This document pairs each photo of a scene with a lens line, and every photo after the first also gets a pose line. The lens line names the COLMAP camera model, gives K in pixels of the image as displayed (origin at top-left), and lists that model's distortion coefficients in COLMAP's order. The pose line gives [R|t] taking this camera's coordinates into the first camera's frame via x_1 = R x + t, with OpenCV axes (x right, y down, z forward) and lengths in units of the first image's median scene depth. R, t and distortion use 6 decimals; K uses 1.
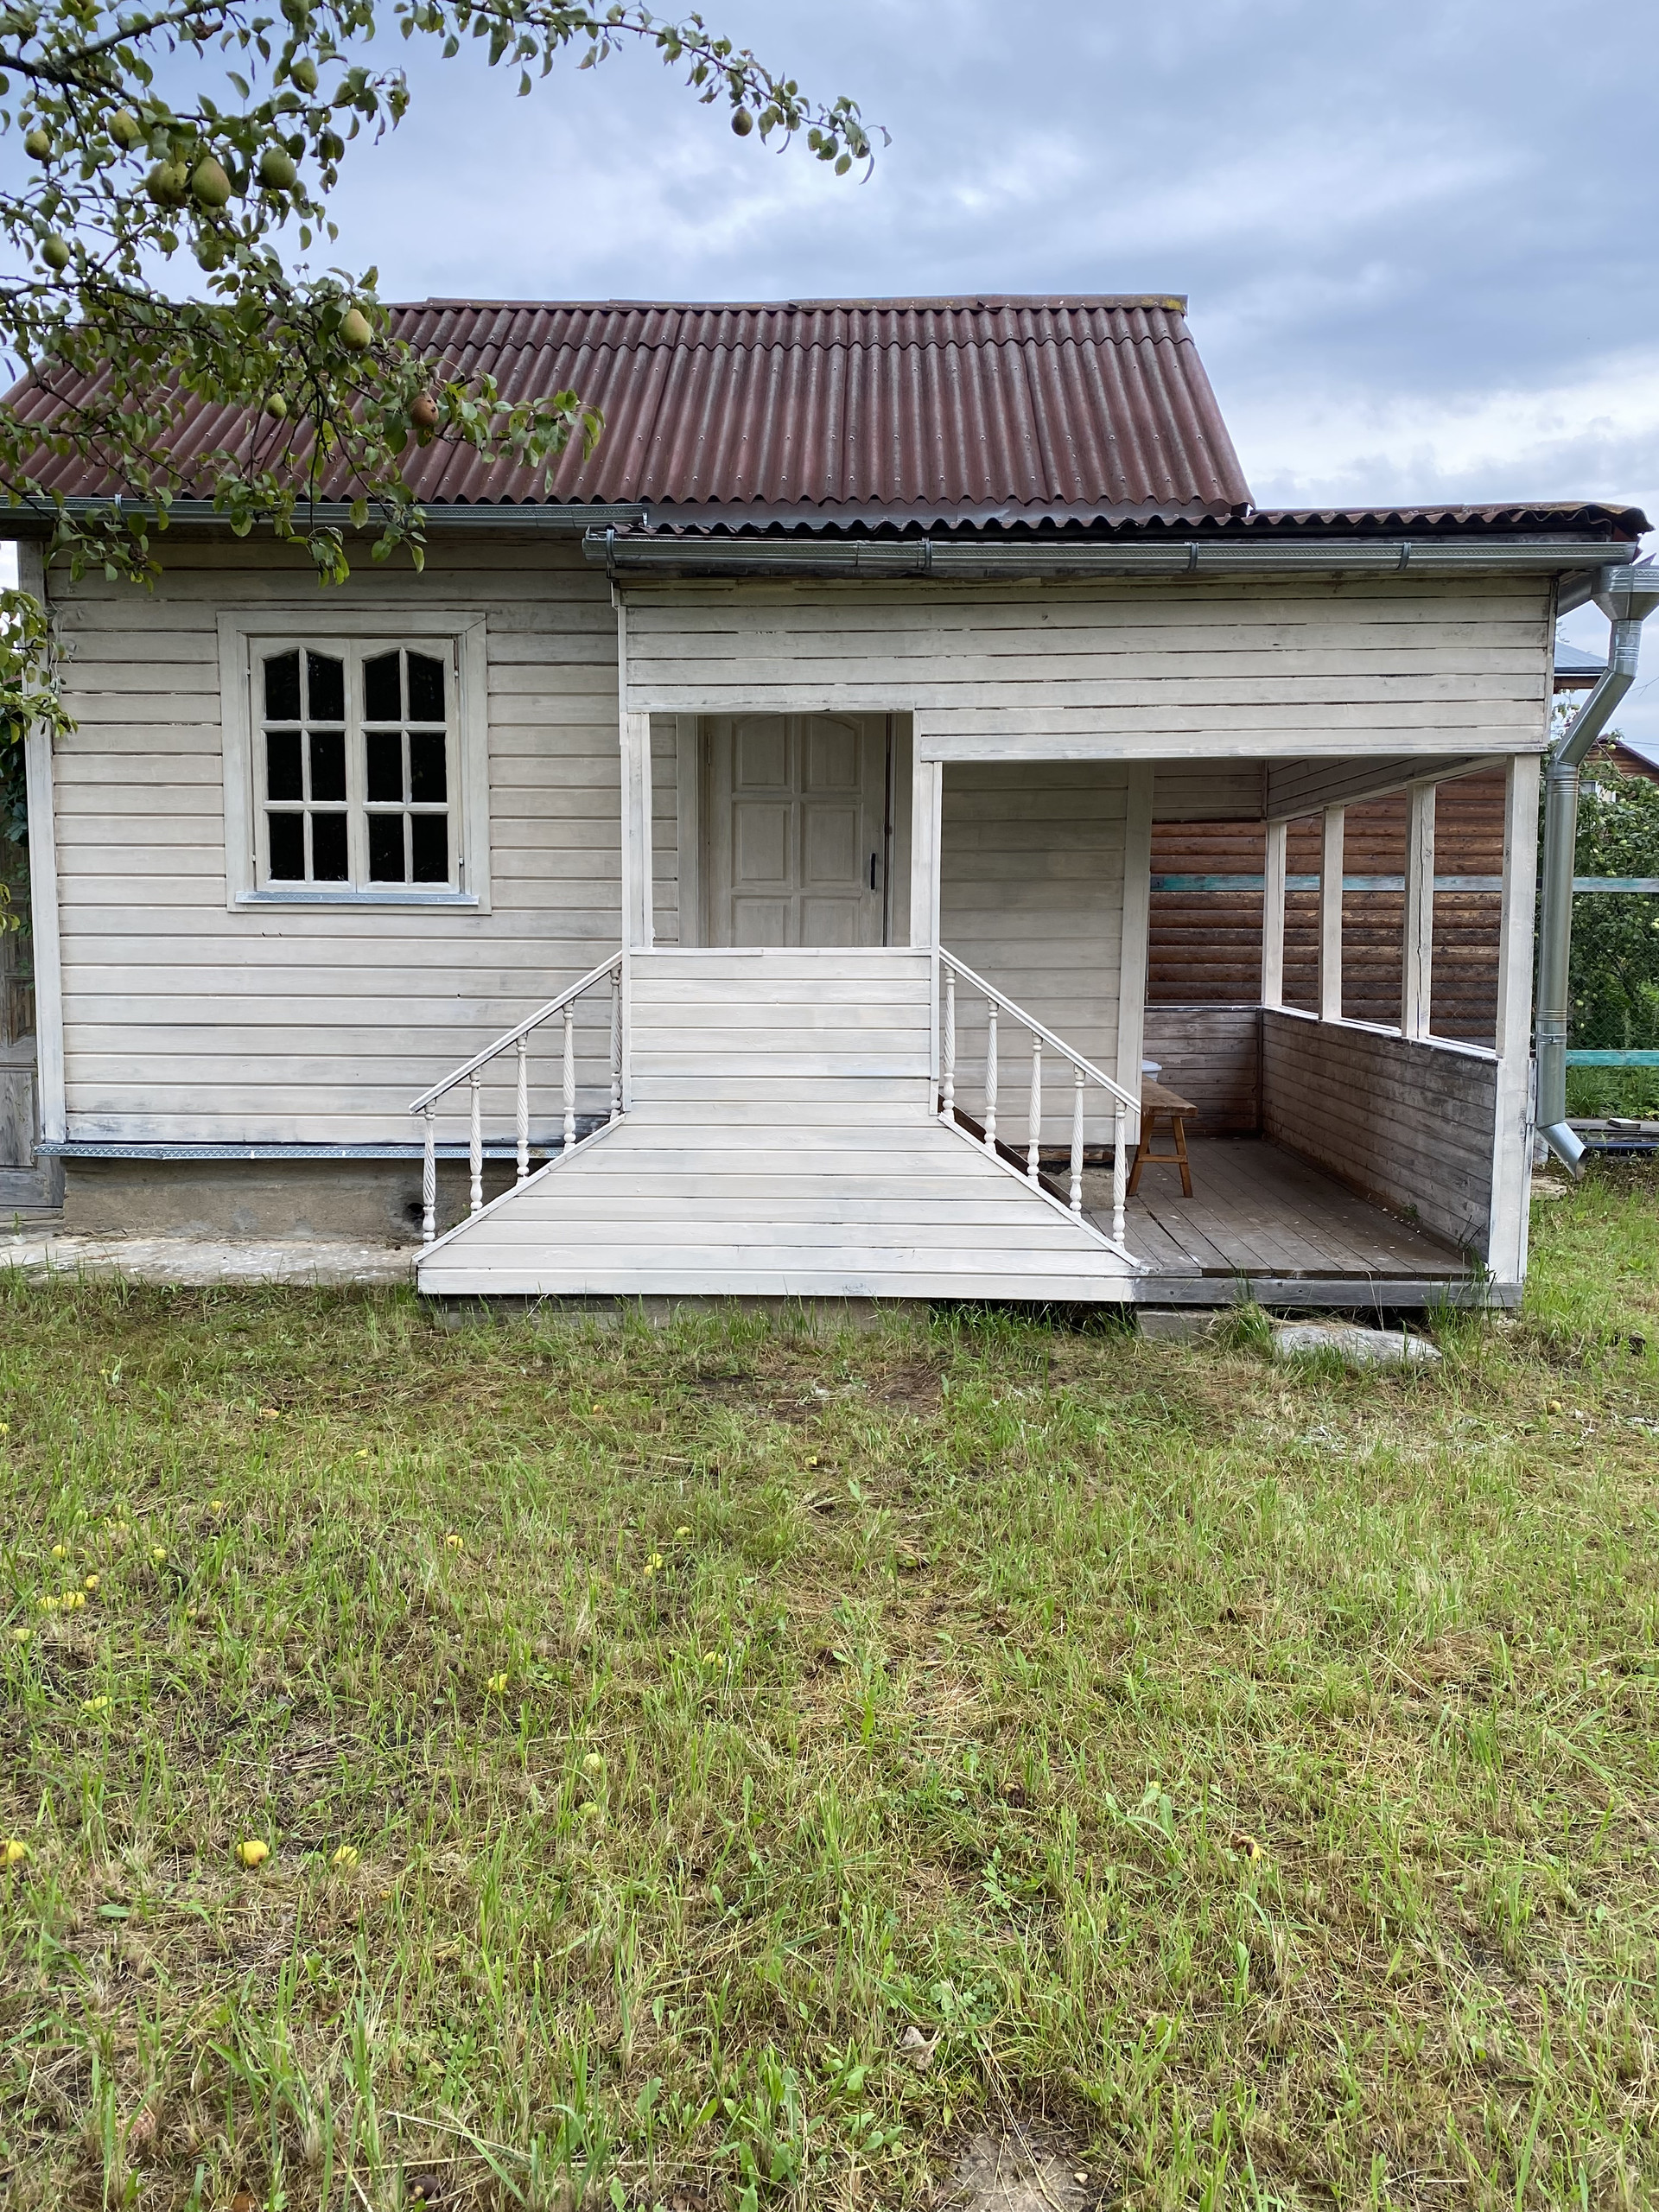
lens RADIAL K [[1691.4, 0, 829.5], [0, 1691.4, 1106.0], [0, 0, 1]] dist [0.109243, -0.261245]
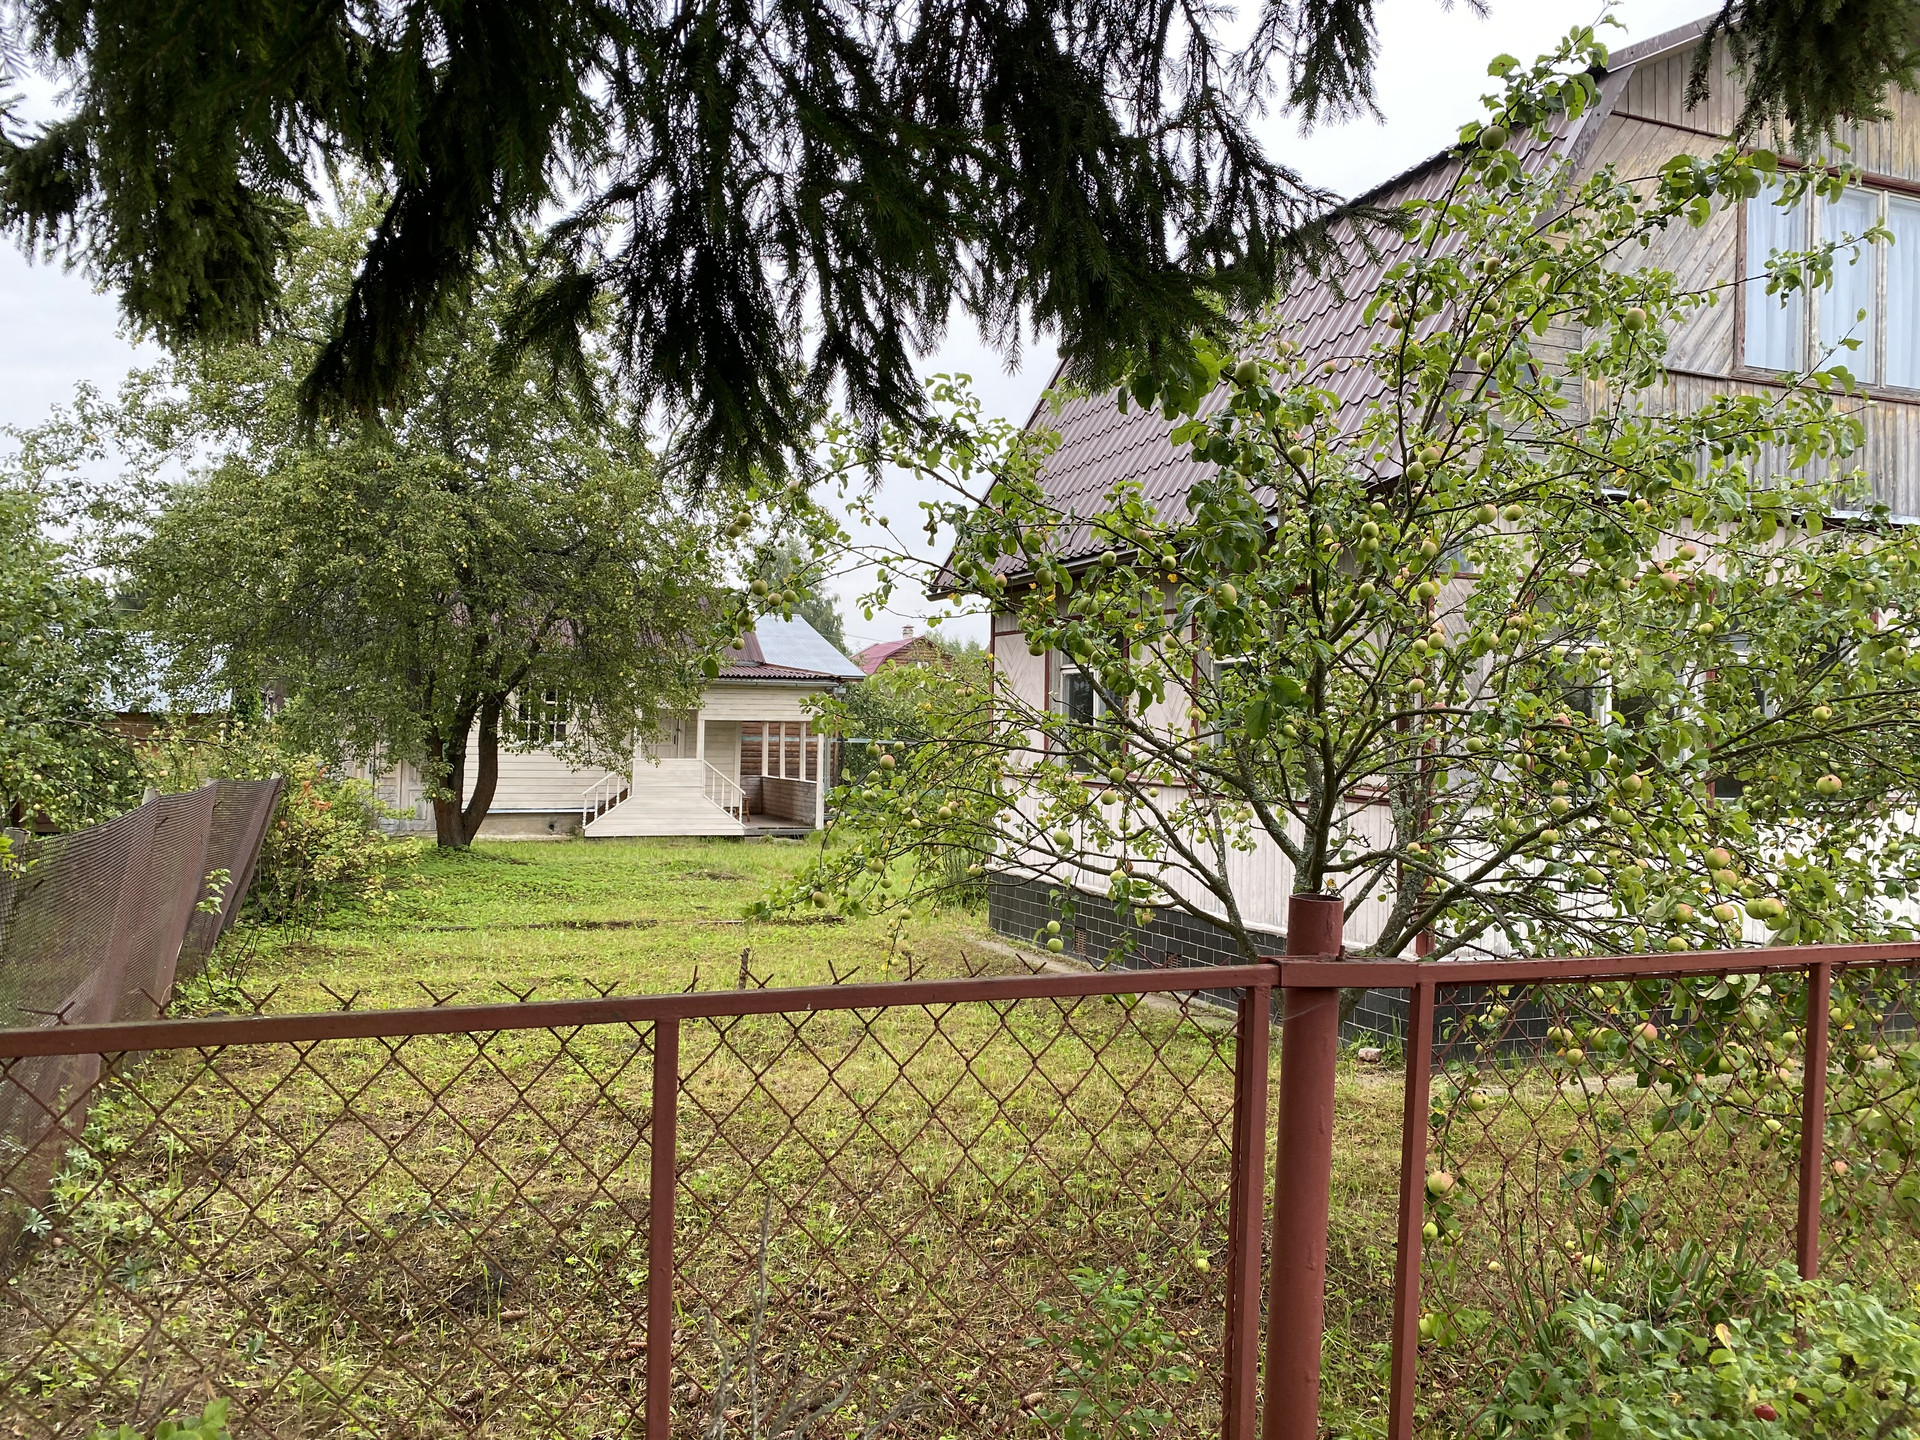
lens RADIAL K [[1467.6, 0, 956.4], [0, 1467.6, 707.6], [0, 0, 1]] dist [0.099068, -0.173643]
pose [[0.918911, 0.029372, 0.393369, -0.880964], [0.017113, 0.993317, -0.114144, 0.237442], [-0.394093, 0.111620, 0.912267, -2.954289]]
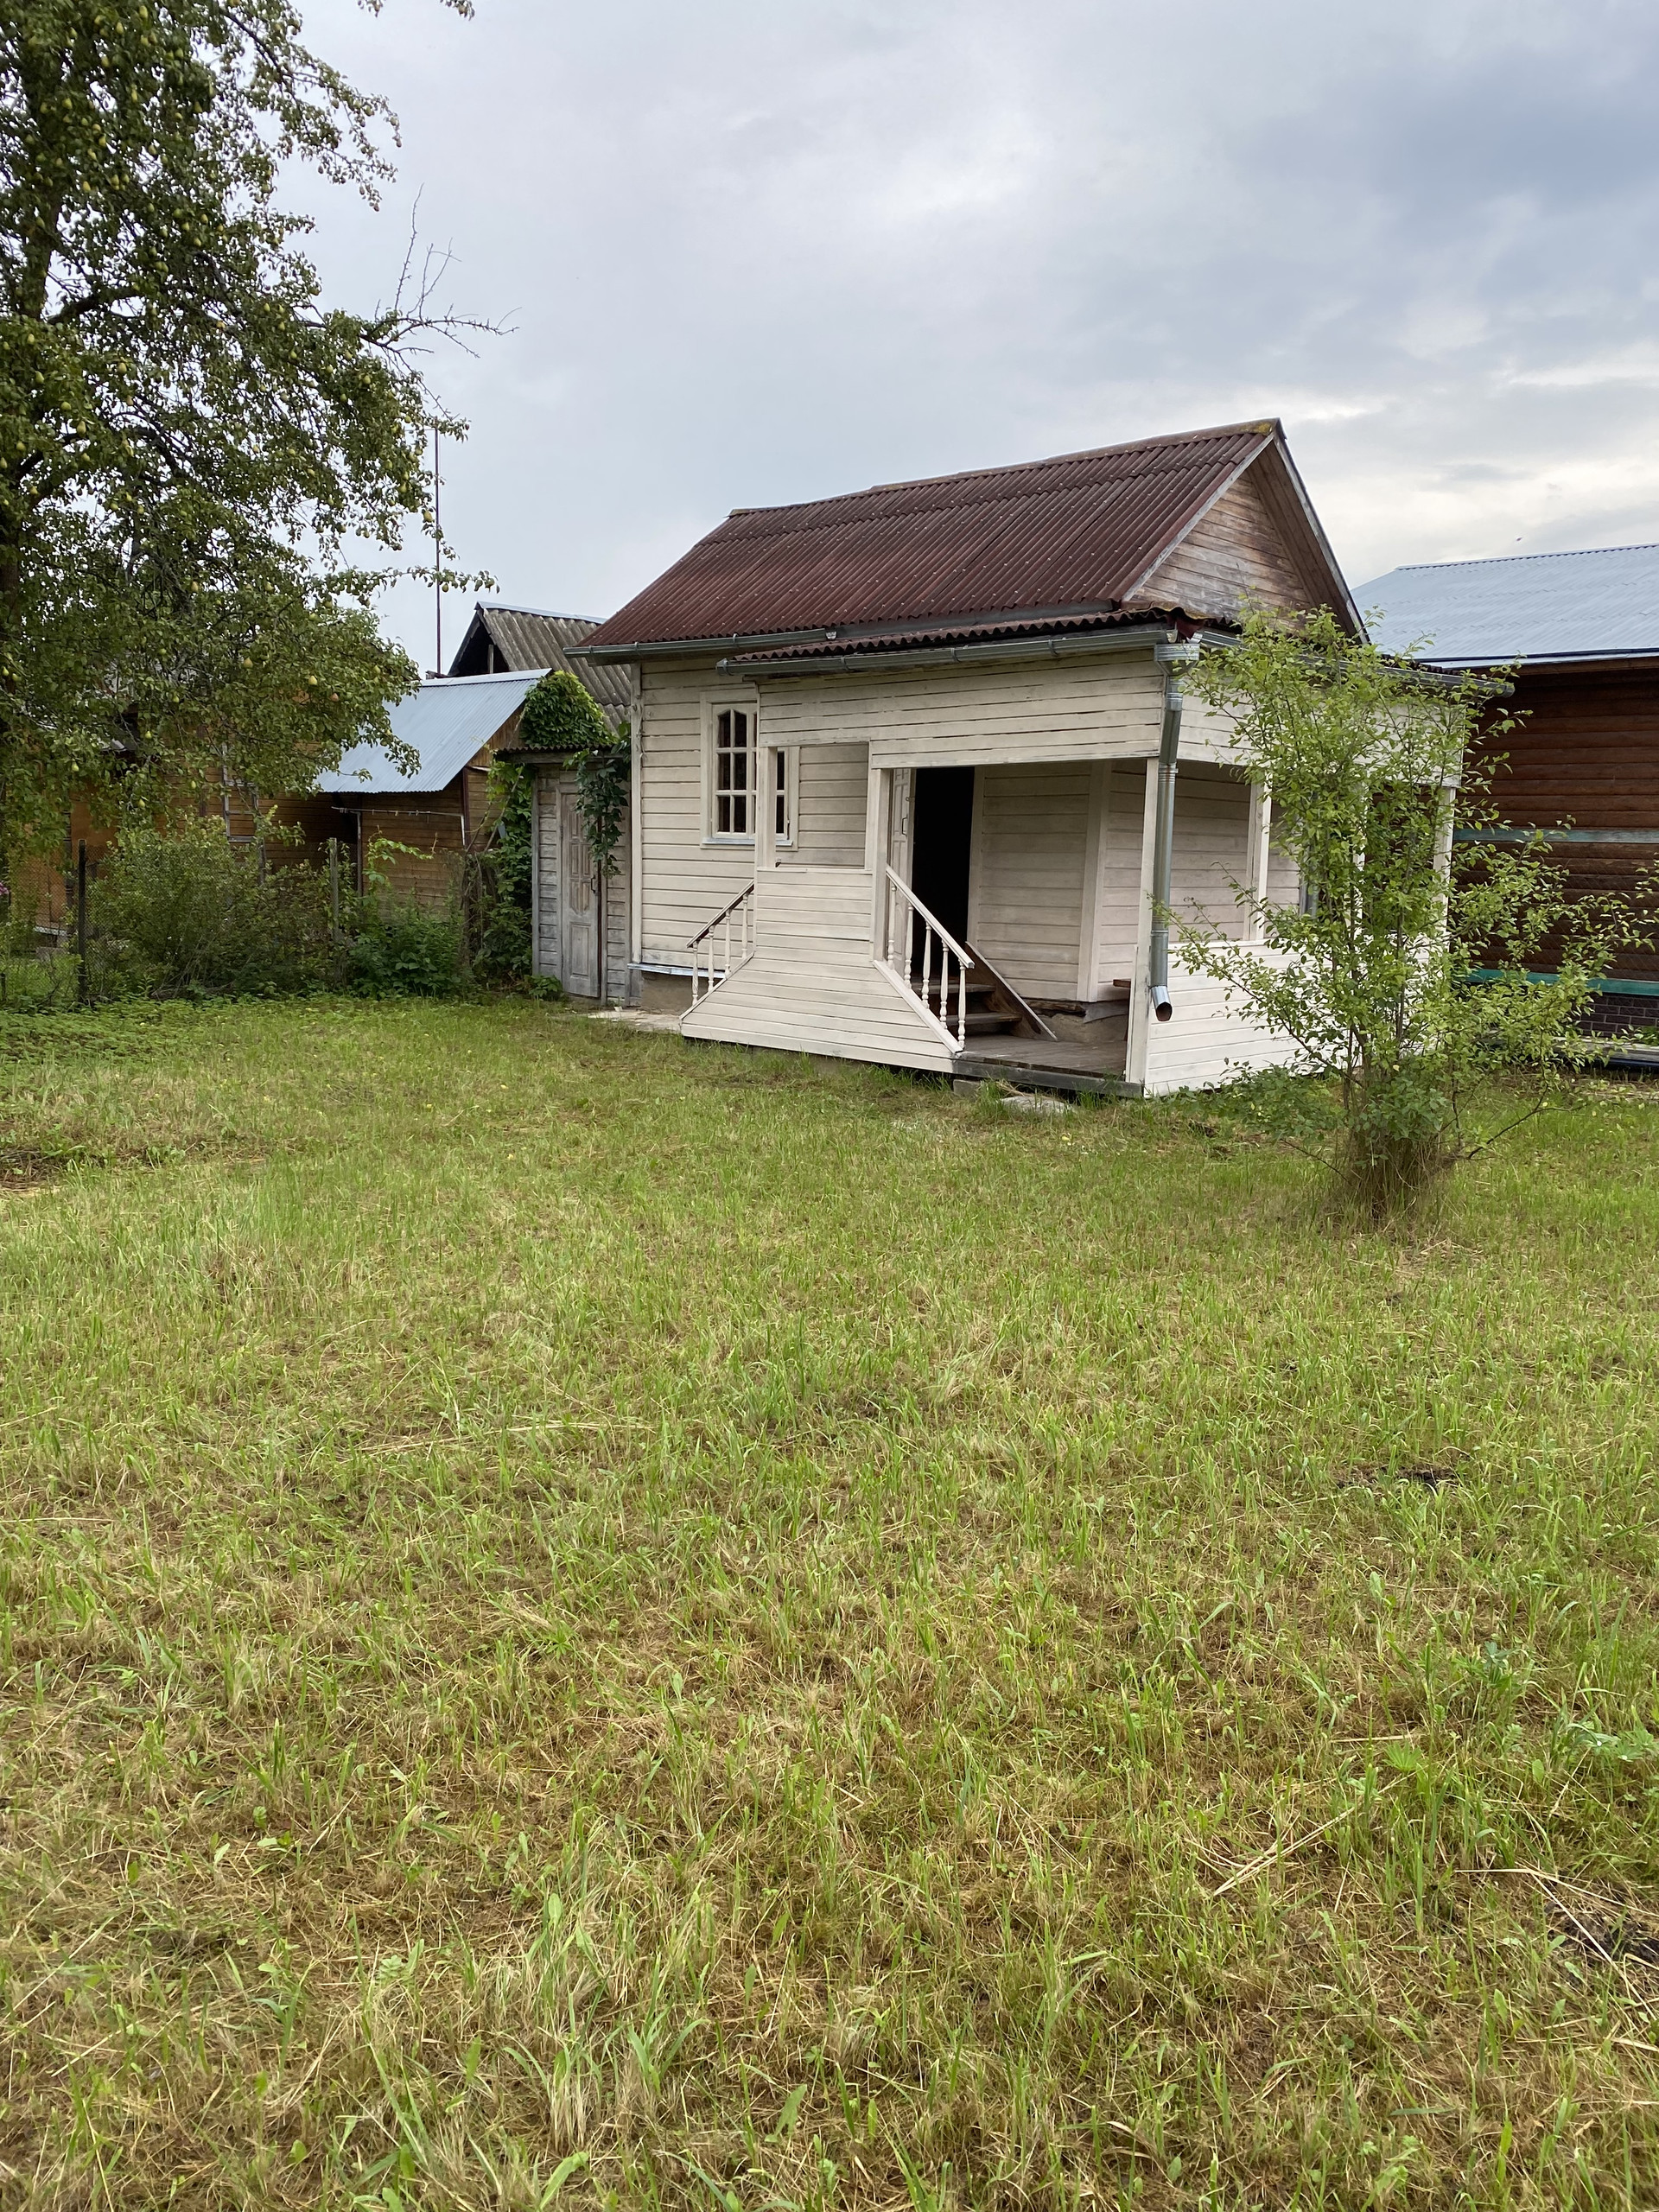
lens RADIAL K [[1690.8, 0, 836.4], [0, 1690.8, 1080.9], [0, 0, 1]] dist [0.099068, -0.173643]
pose [[0.751379, 0.101557, -0.652010, 1.230026], [-0.090080, 0.994622, 0.051114, 0.043930], [0.653694, 0.020327, 0.756486, -0.408540]]
